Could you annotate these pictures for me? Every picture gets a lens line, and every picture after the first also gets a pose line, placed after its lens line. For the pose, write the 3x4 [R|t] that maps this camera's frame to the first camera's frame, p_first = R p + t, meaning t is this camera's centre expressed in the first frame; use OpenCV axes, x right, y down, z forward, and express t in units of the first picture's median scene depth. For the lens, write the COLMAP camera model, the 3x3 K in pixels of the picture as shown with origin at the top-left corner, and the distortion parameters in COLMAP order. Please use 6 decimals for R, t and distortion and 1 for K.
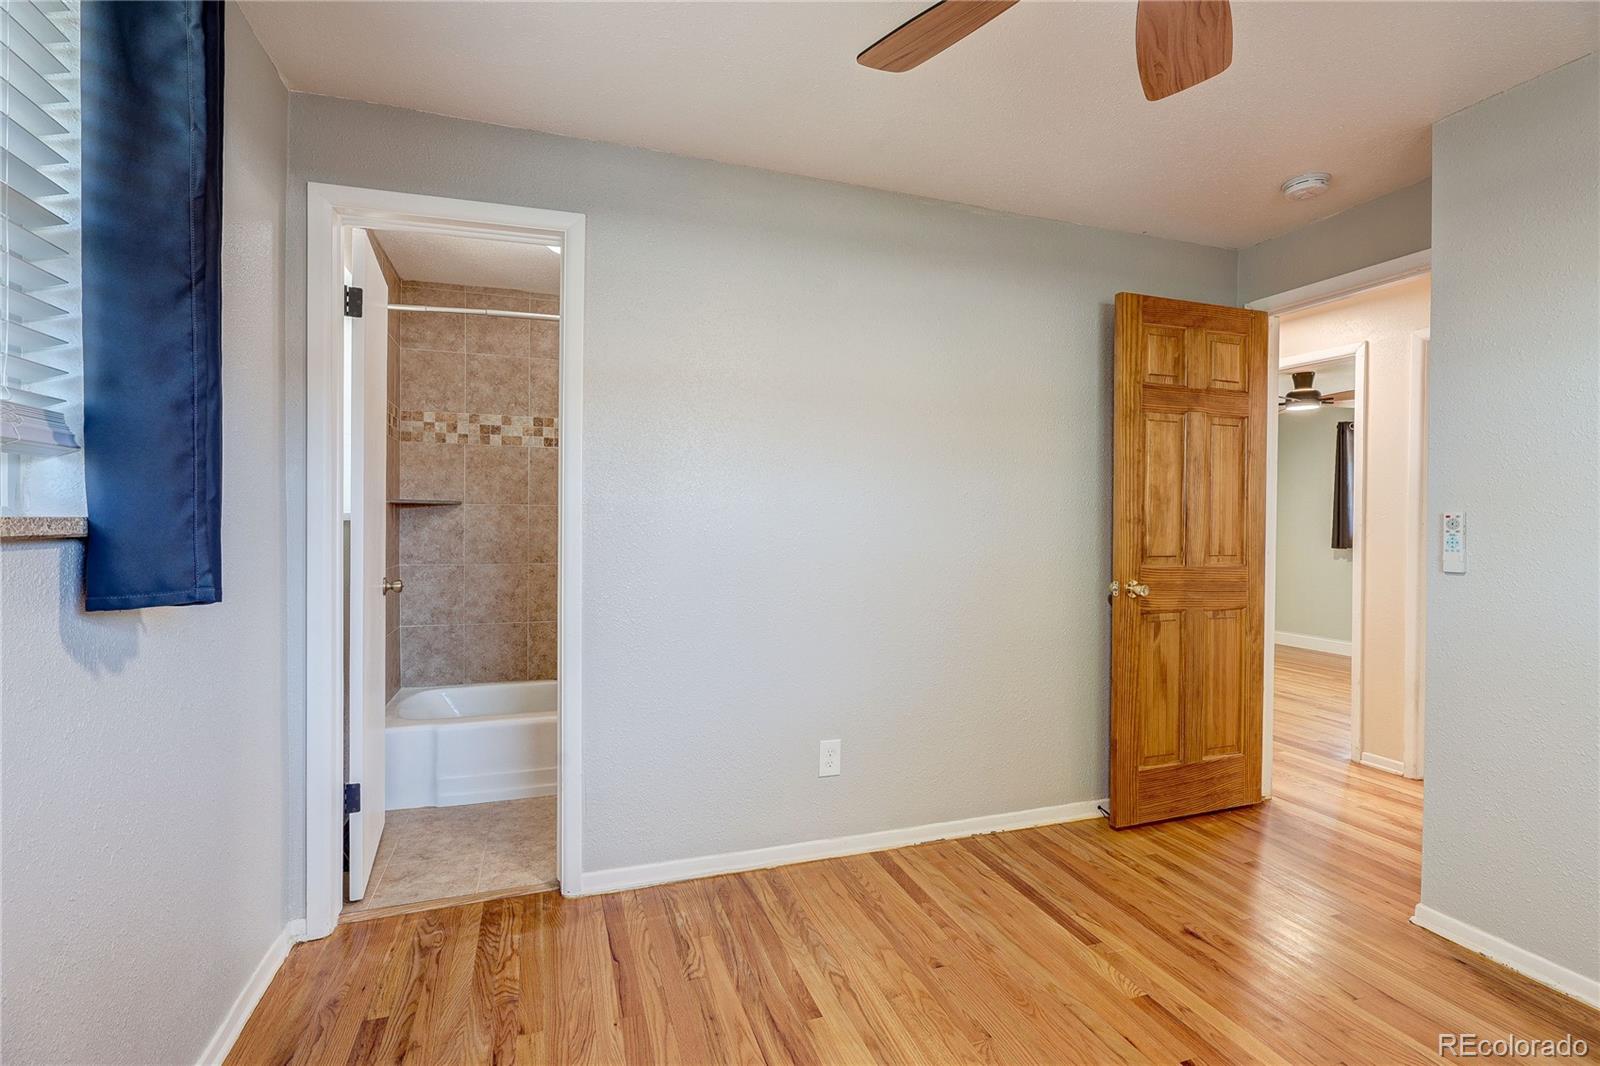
lens RADIAL K [[760.9, 0, 798.5], [0, 760.9, 530.2], [0, 0, 1]] dist [-0.005296, 0.000939]
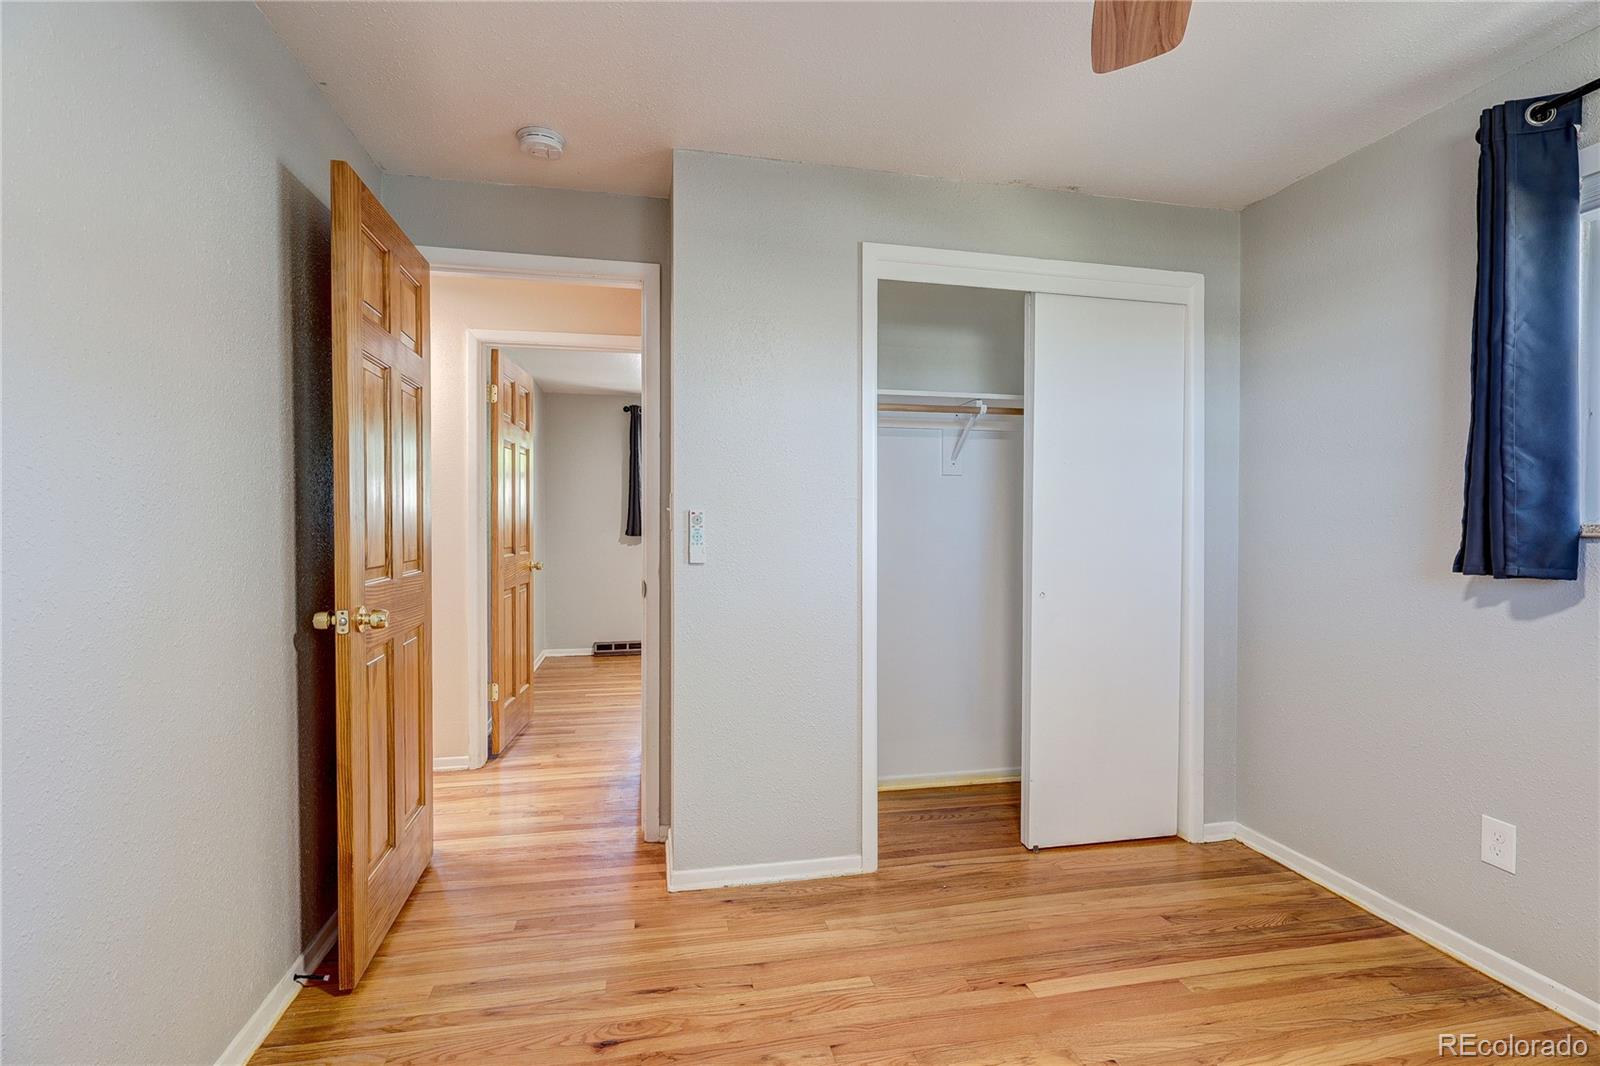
lens RADIAL K [[760.9, 0, 765.1], [0, 760.9, 529.9], [0, 0, 1]] dist [-0.005296, 0.000939]
pose [[0.116107, -0.020276, 0.993030, -0.218736], [0.009993, 0.999765, 0.019245, -0.012694], [-0.993186, 0.007689, 0.116282, 0.702376]]
